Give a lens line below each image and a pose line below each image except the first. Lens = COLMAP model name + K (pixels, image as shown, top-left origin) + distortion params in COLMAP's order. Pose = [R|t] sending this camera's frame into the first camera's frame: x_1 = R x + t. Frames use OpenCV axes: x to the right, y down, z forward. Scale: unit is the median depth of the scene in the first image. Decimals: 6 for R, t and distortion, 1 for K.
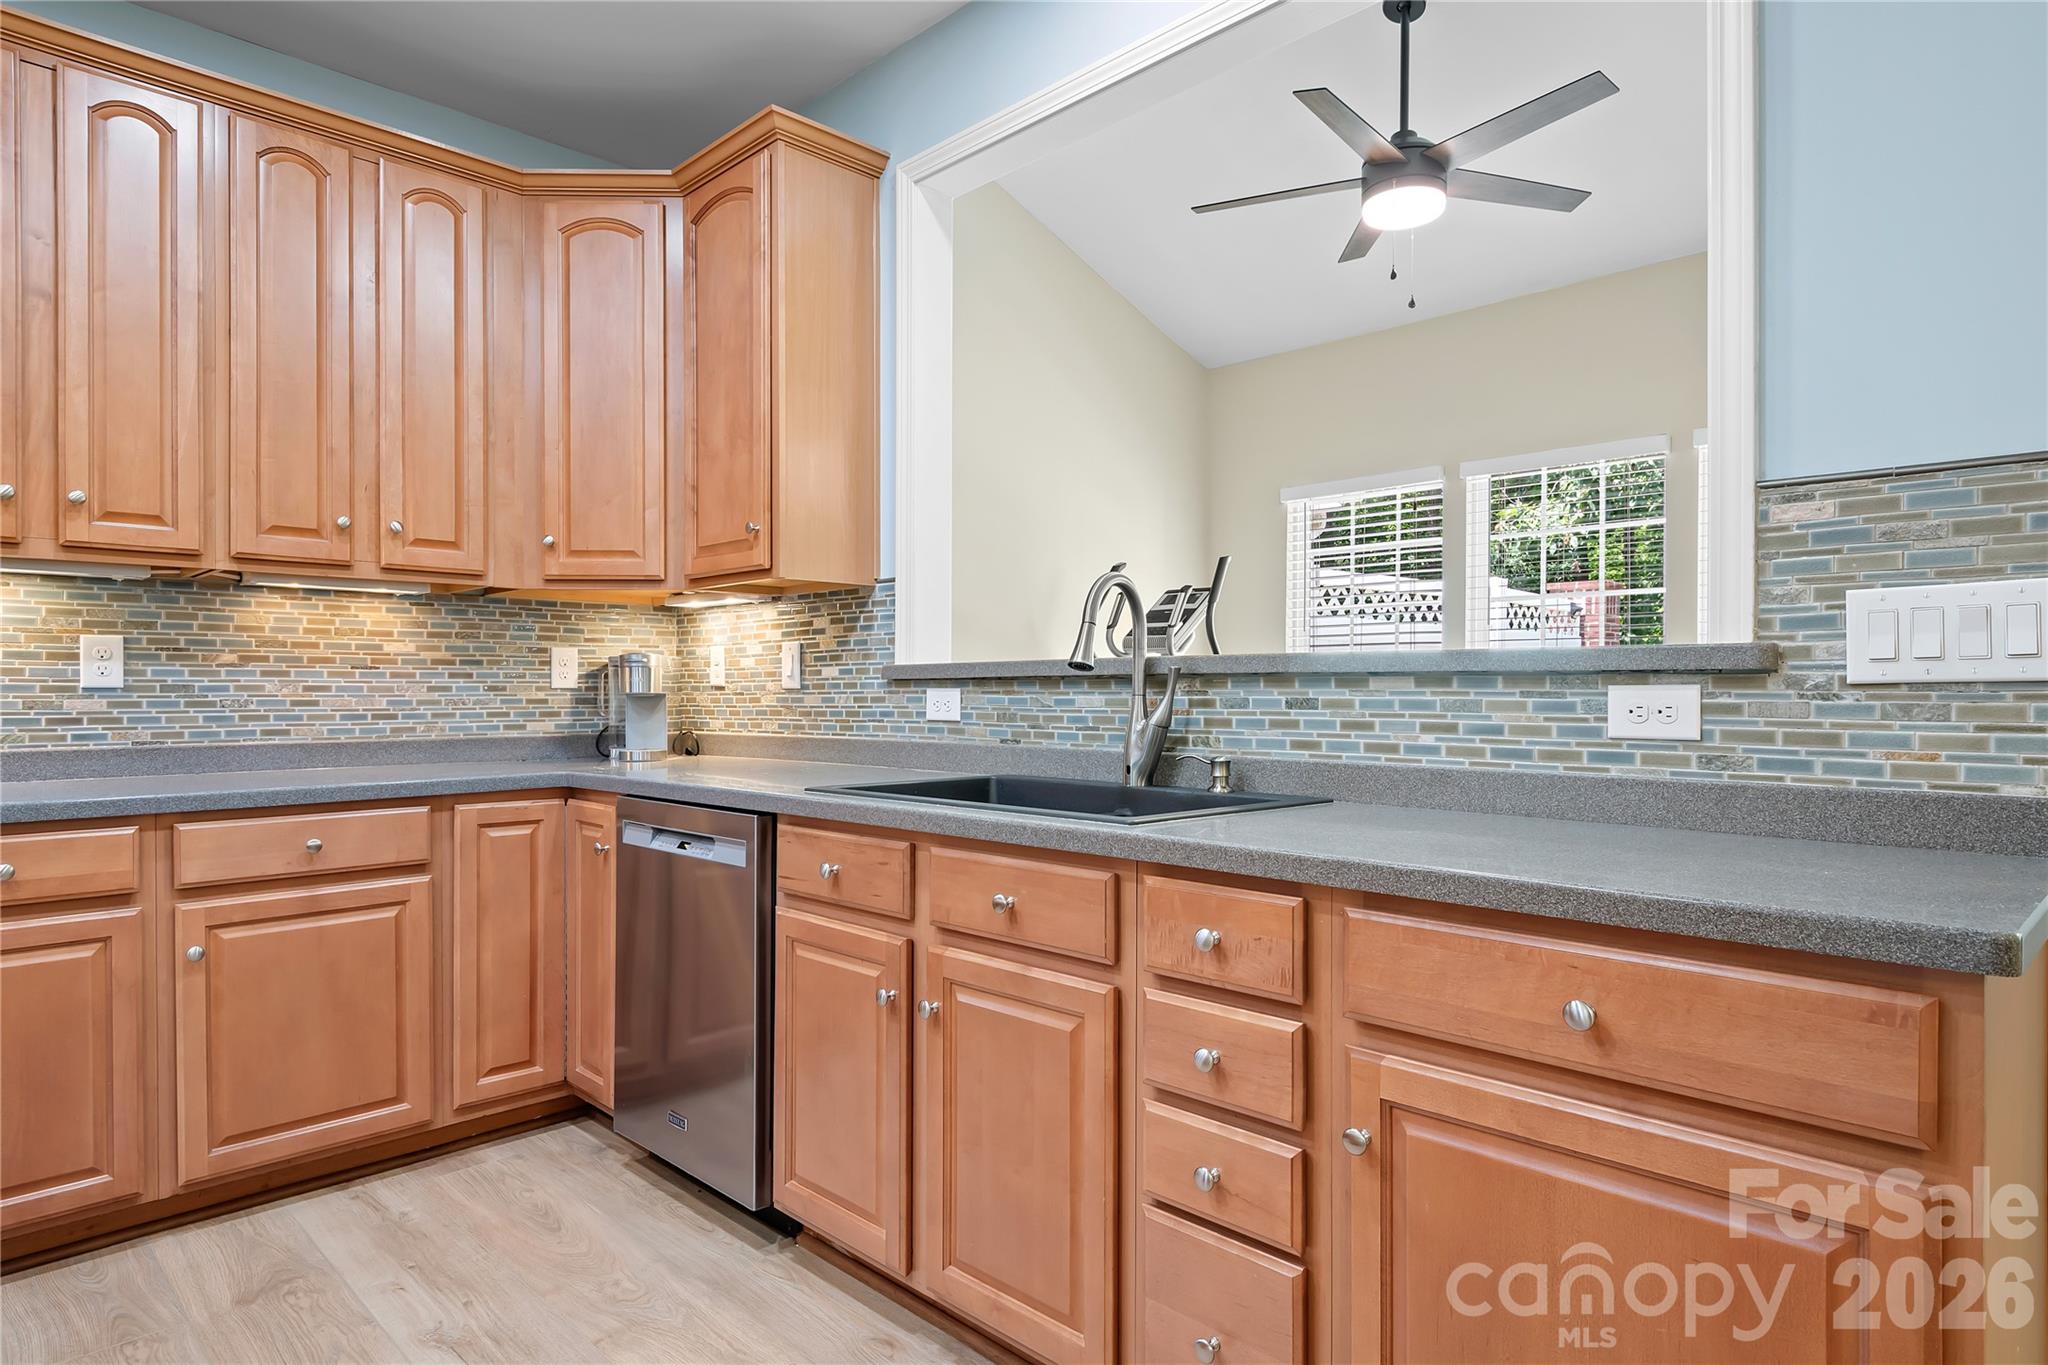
lens RADIAL K [[1169.4, 0, 1030.1], [0, 1169.4, 695.8], [0, 0, 1]] dist [0.003435, -0.002012]
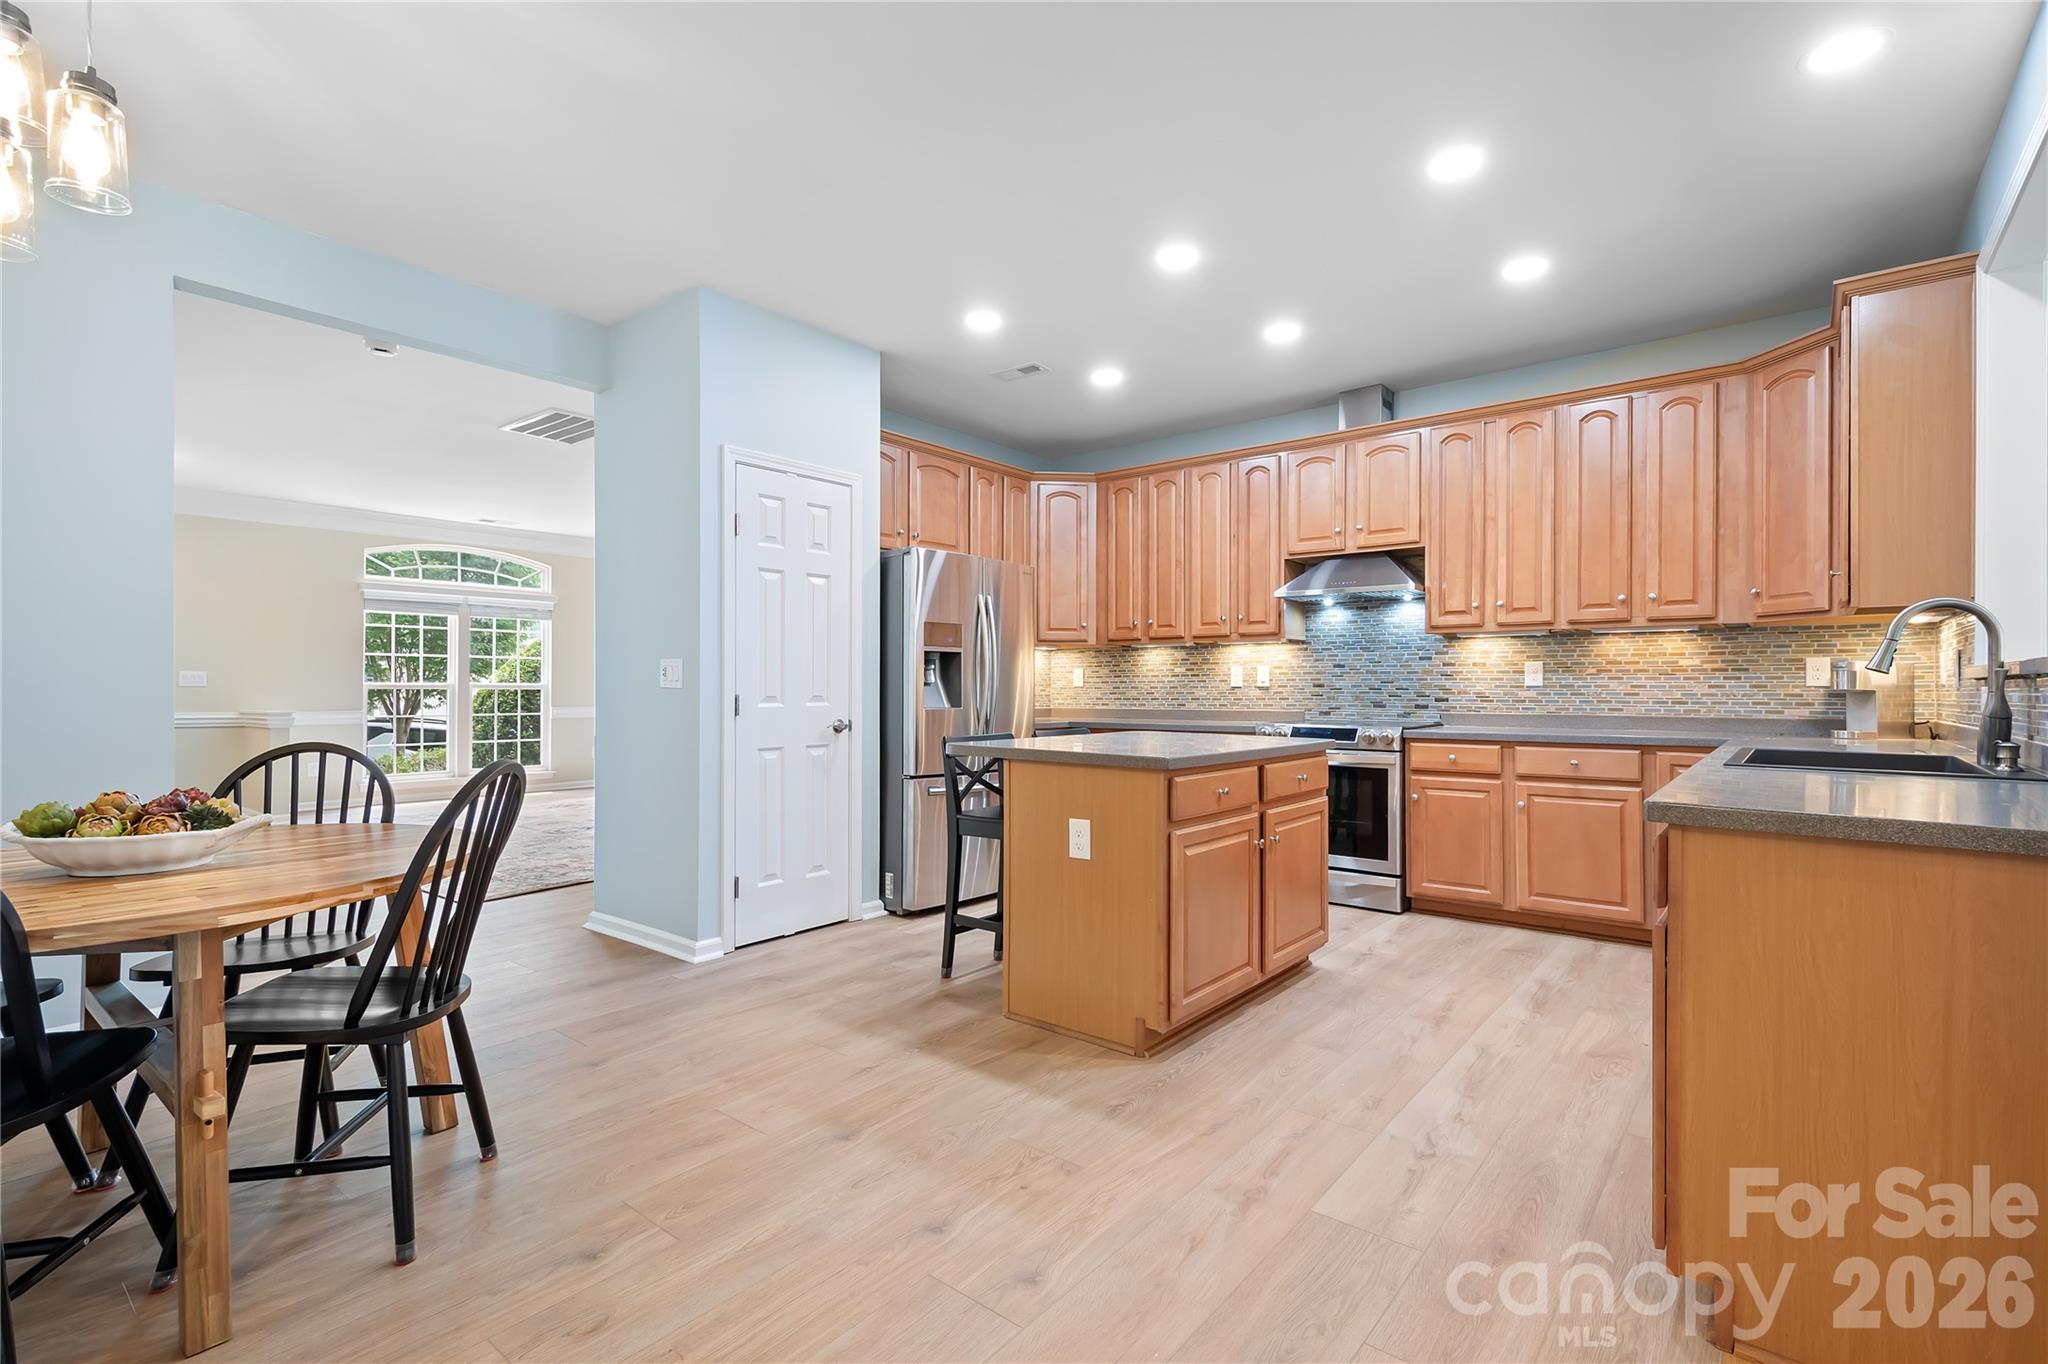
lens RADIAL K [[923.8, 0, 1030.2], [0, 923.8, 684.4], [0, 0, 1]] dist [0.018317, -0.002397]
pose [[0.104056, -0.001630, -0.994570, 0.800326], [-0.005380, 0.999983, -0.002202, -0.001070], [0.994557, 0.005580, 0.104045, -0.101014]]
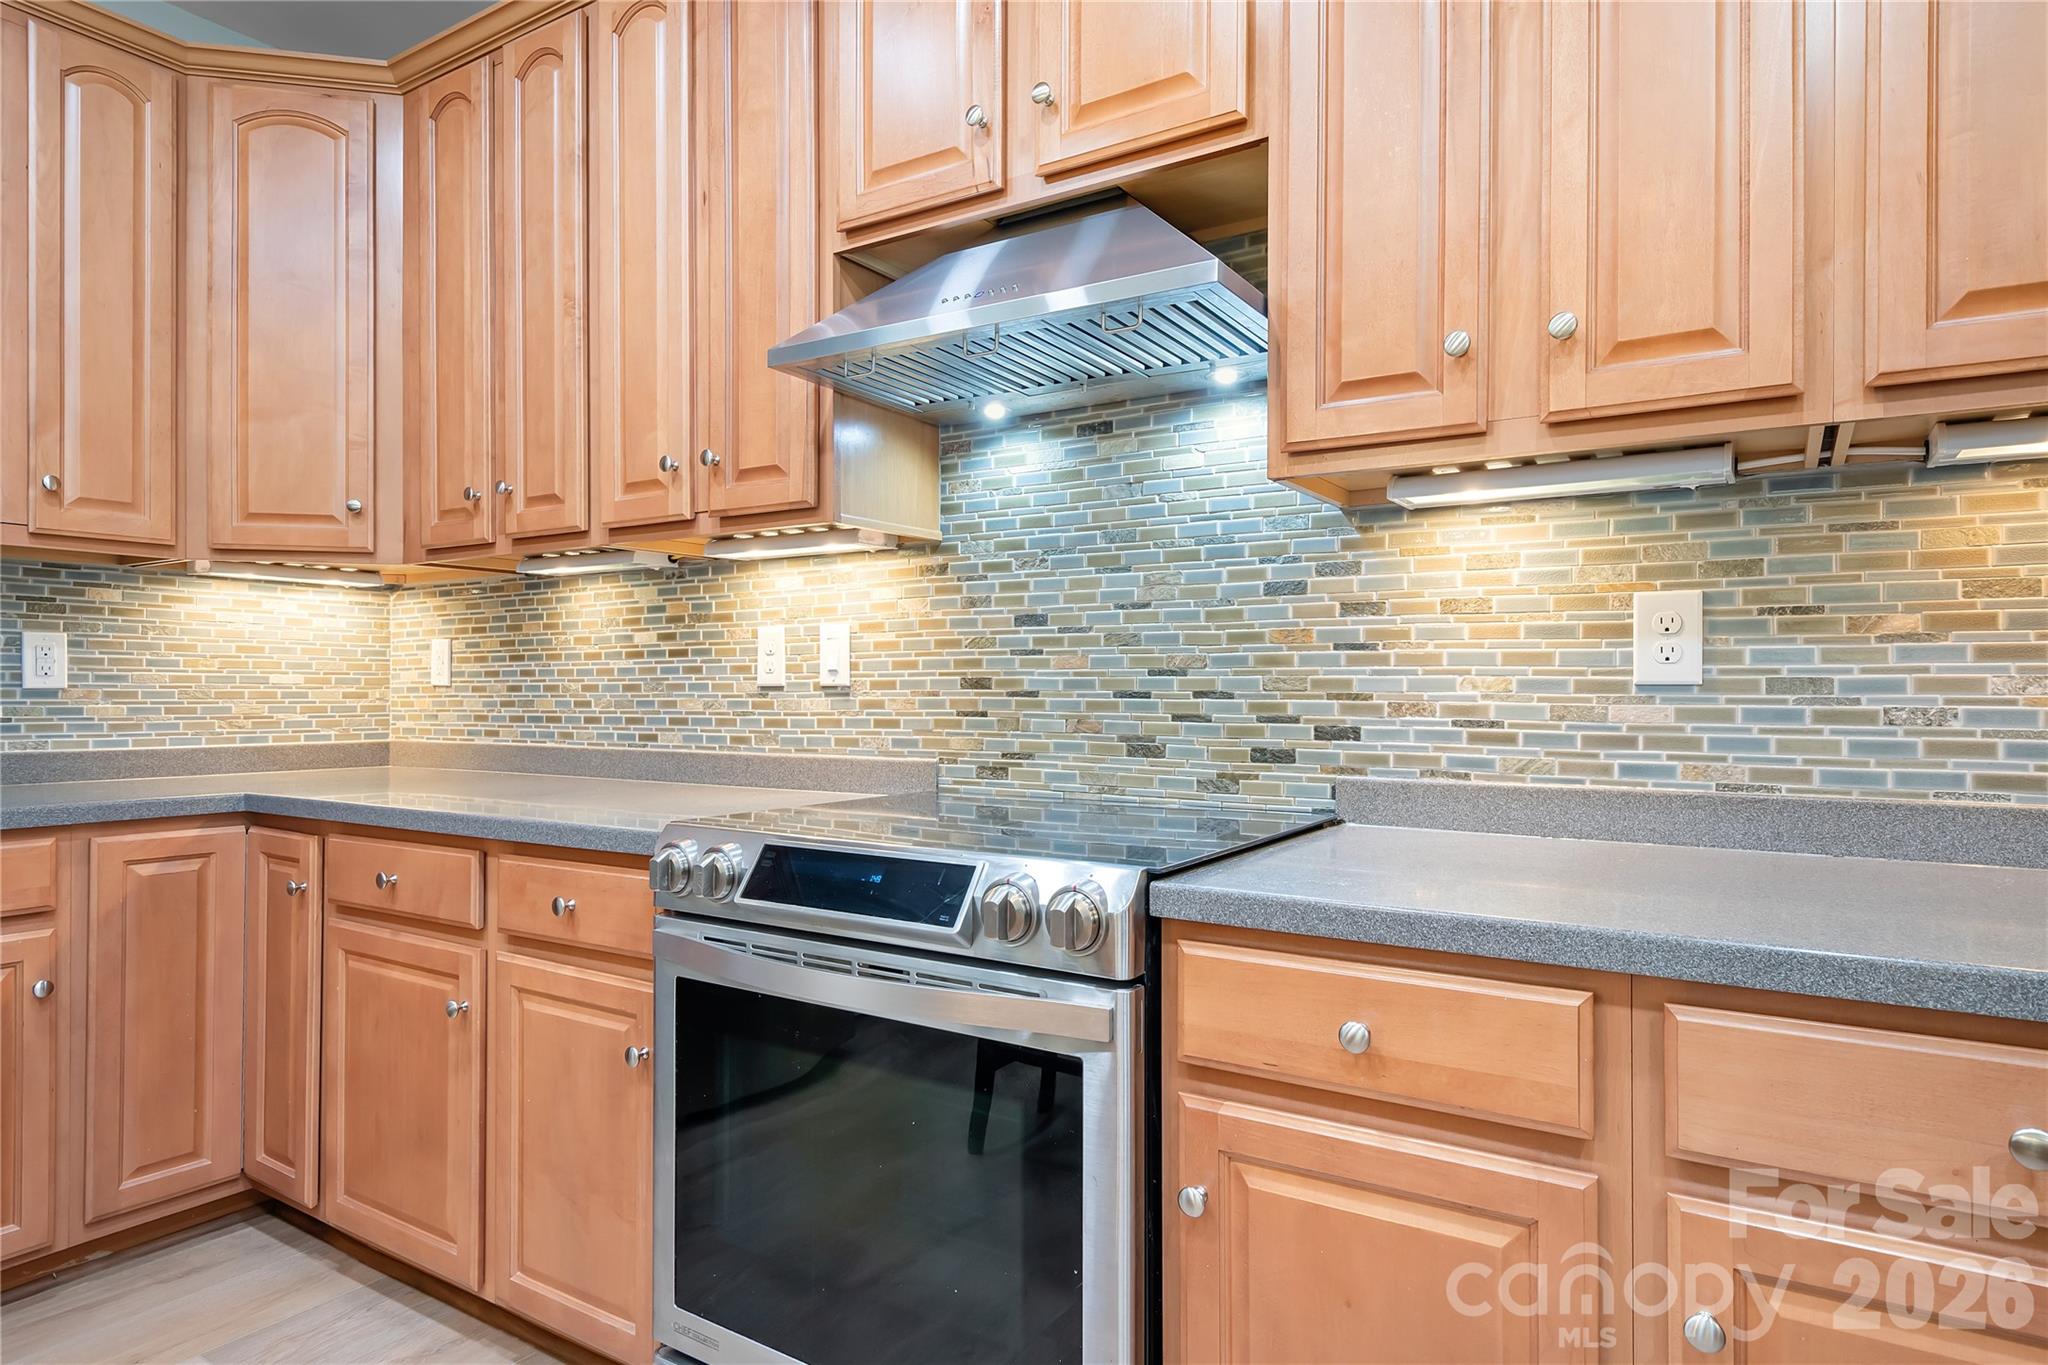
lens RADIAL K [[1169.4, 0, 1019.9], [0, 1169.4, 685.2], [0, 0, 1]] dist [0.003435, -0.002012]
pose [[0.214598, -0.000207, -0.976702, -0.304500], [-0.006561, 0.999977, -0.001653, -0.003442], [0.976680, 0.006763, 0.214592, 0.565159]]
